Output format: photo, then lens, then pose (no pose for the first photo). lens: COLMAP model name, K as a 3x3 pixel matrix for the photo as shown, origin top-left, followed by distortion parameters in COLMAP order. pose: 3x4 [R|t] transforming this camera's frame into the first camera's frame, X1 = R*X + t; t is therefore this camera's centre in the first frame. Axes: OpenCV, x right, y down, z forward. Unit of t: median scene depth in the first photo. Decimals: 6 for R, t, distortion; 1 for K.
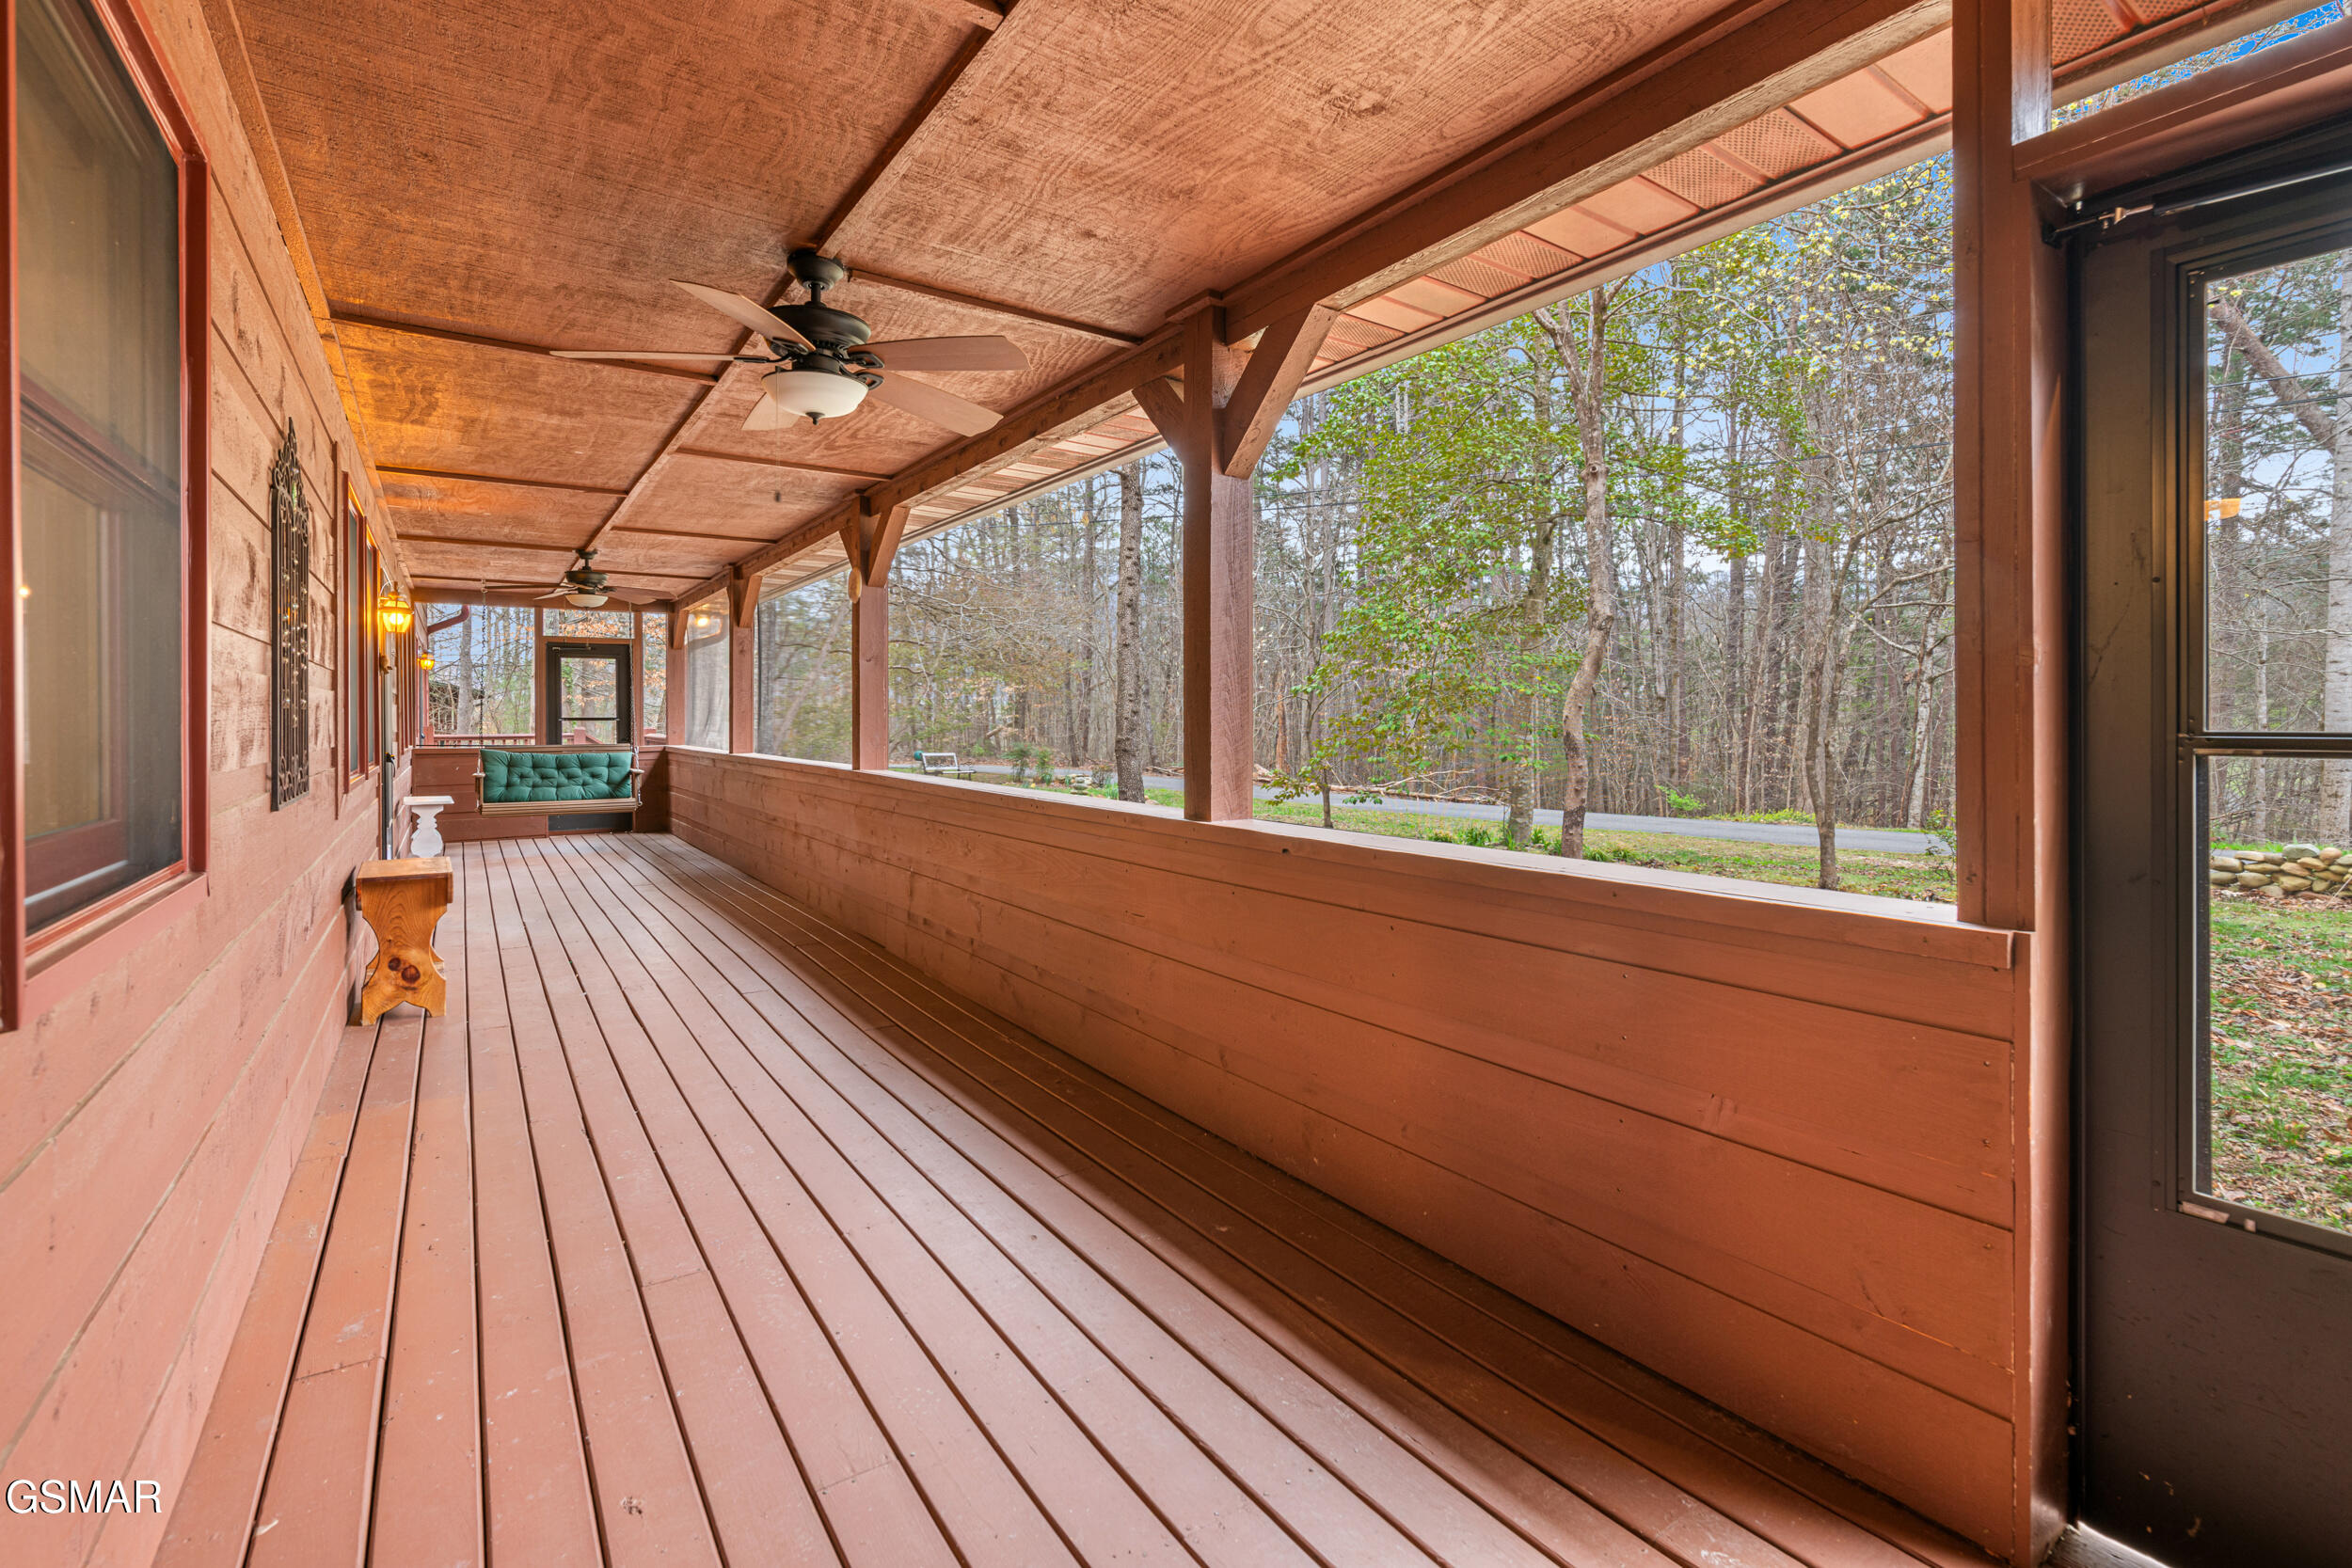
lens RADIAL K [[1031.3, 0, 1171.6], [0, 1031.3, 736.9], [0, 0, 1]] dist [0.002448, 0.000198]
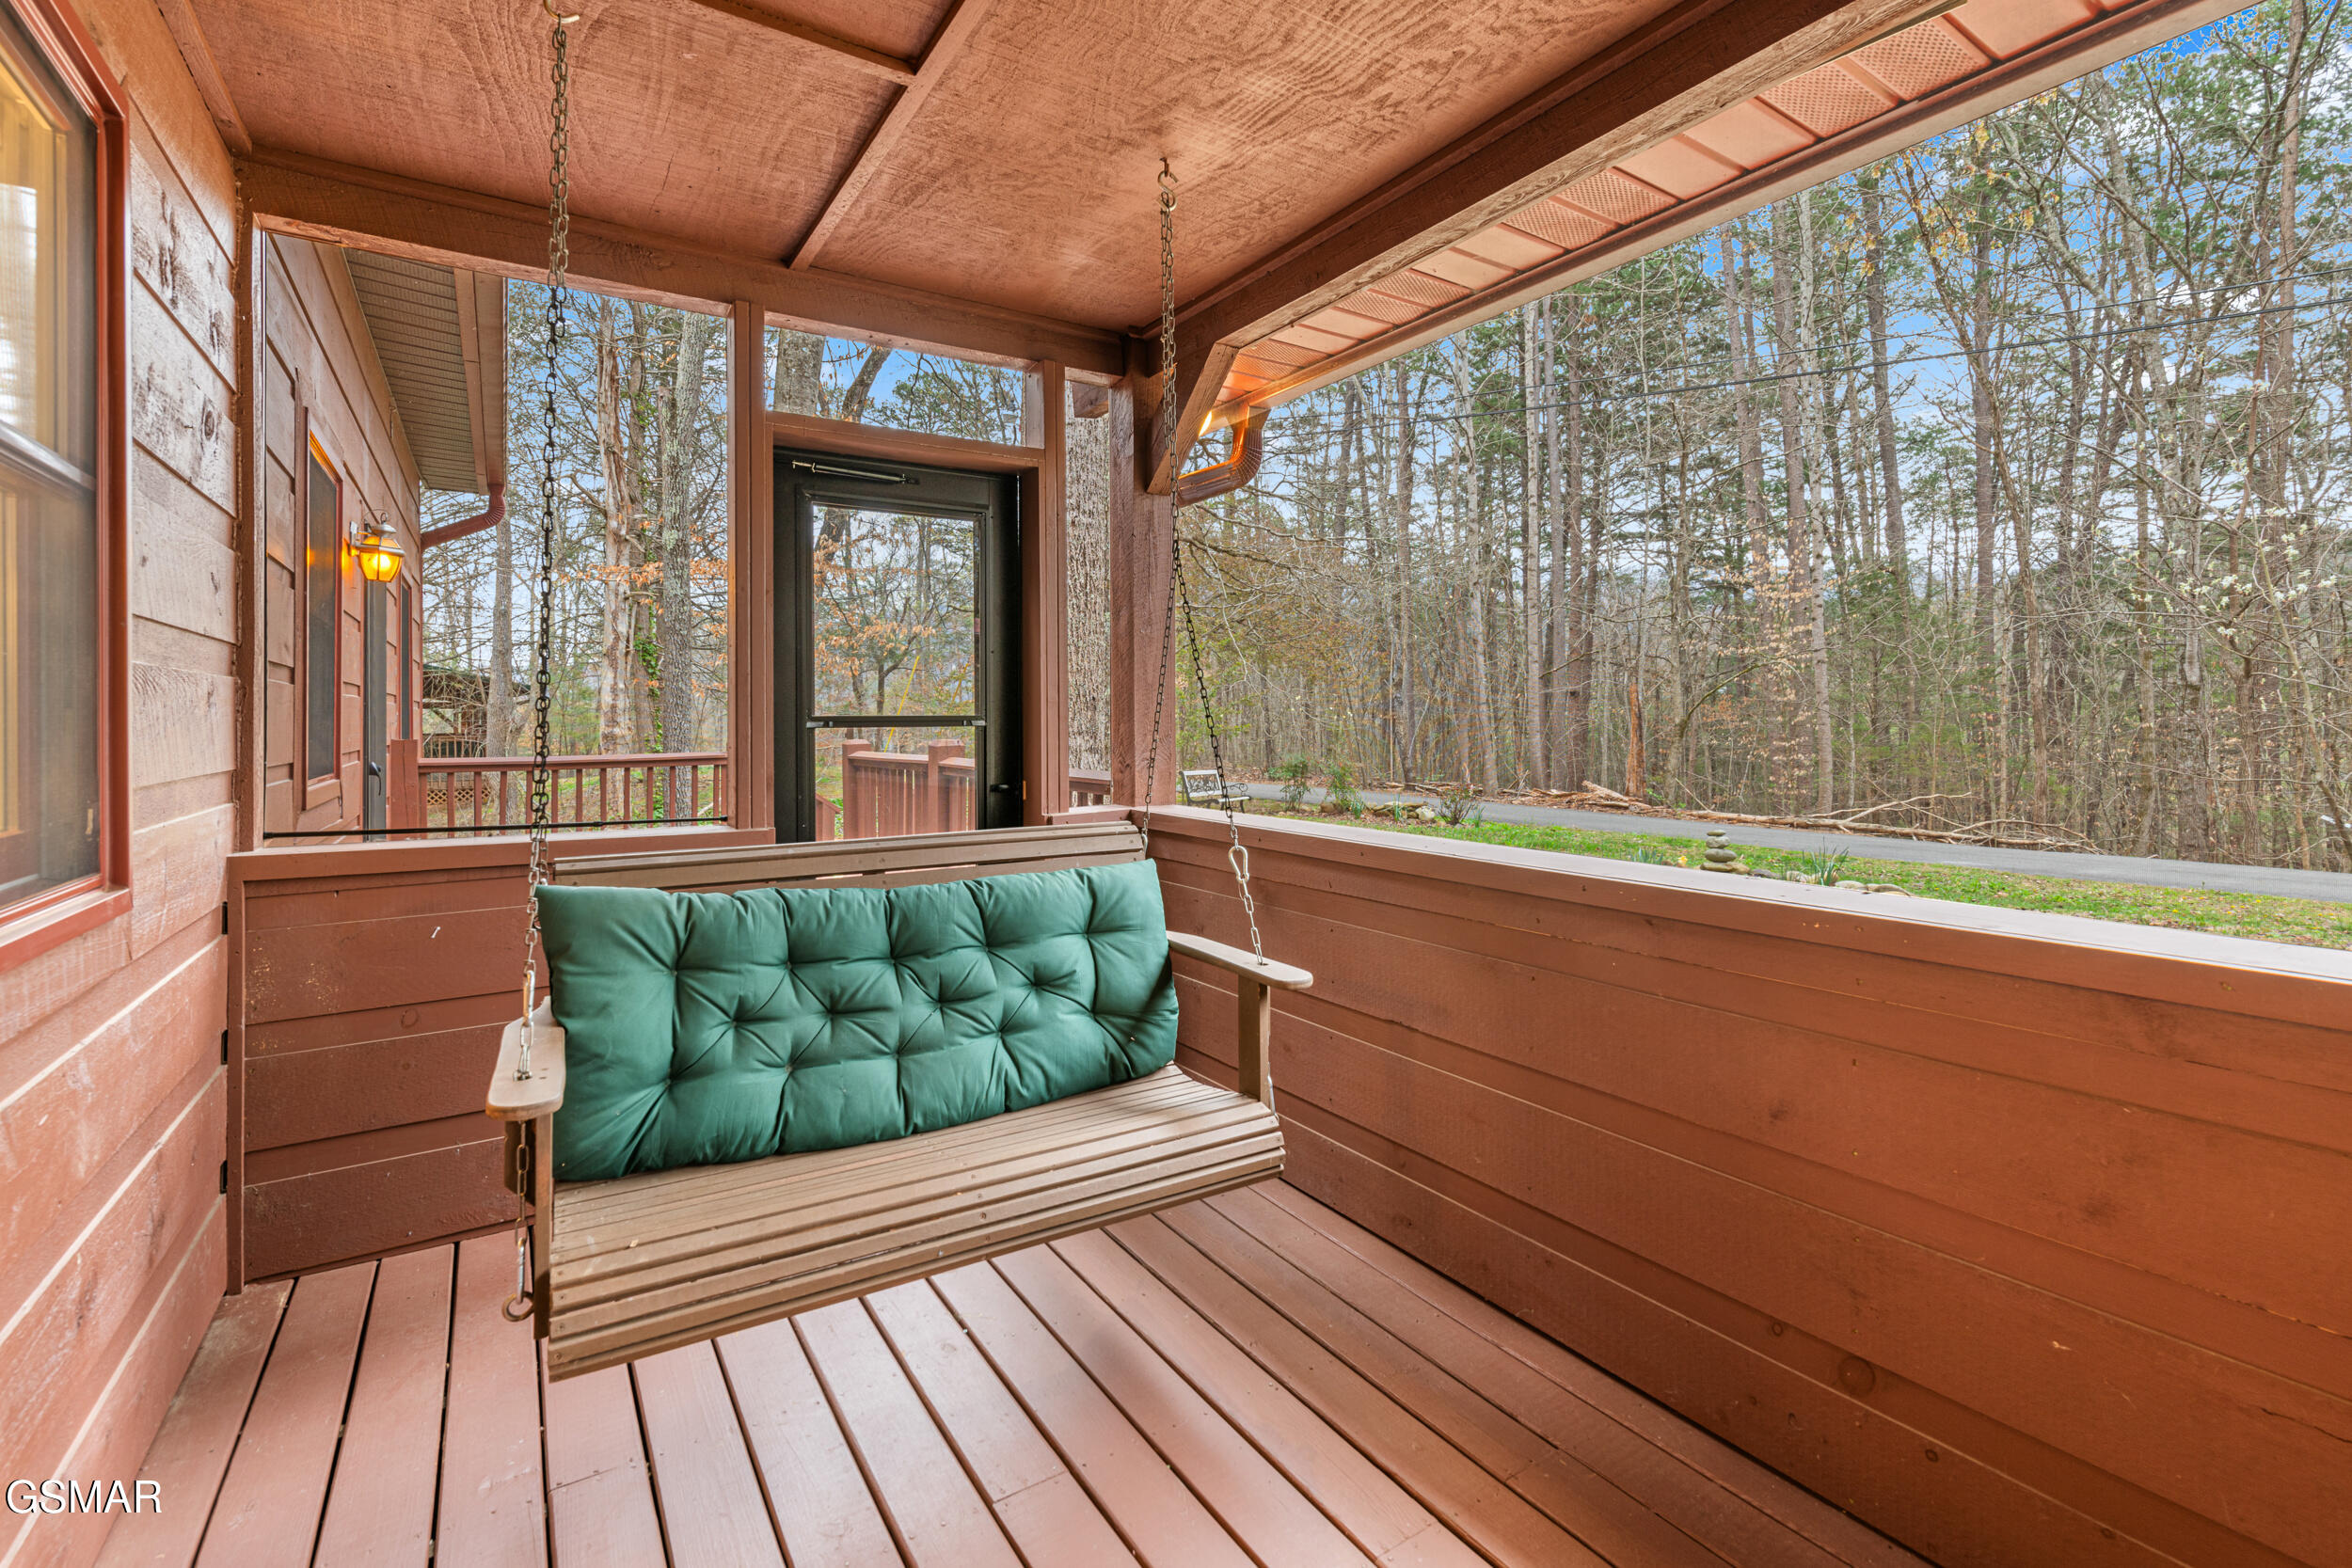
lens RADIAL K [[1055.9, 0, 1171.0], [0, 1055.9, 733.8], [0, 0, 1]] dist [0.068294, -0.000081]
pose [[0.999969, -0.000600, -0.007902, -0.404195], [0.000613, 0.999999, 0.001576, -0.012309], [0.007901, -0.001581, 0.999968, 0.588766]]
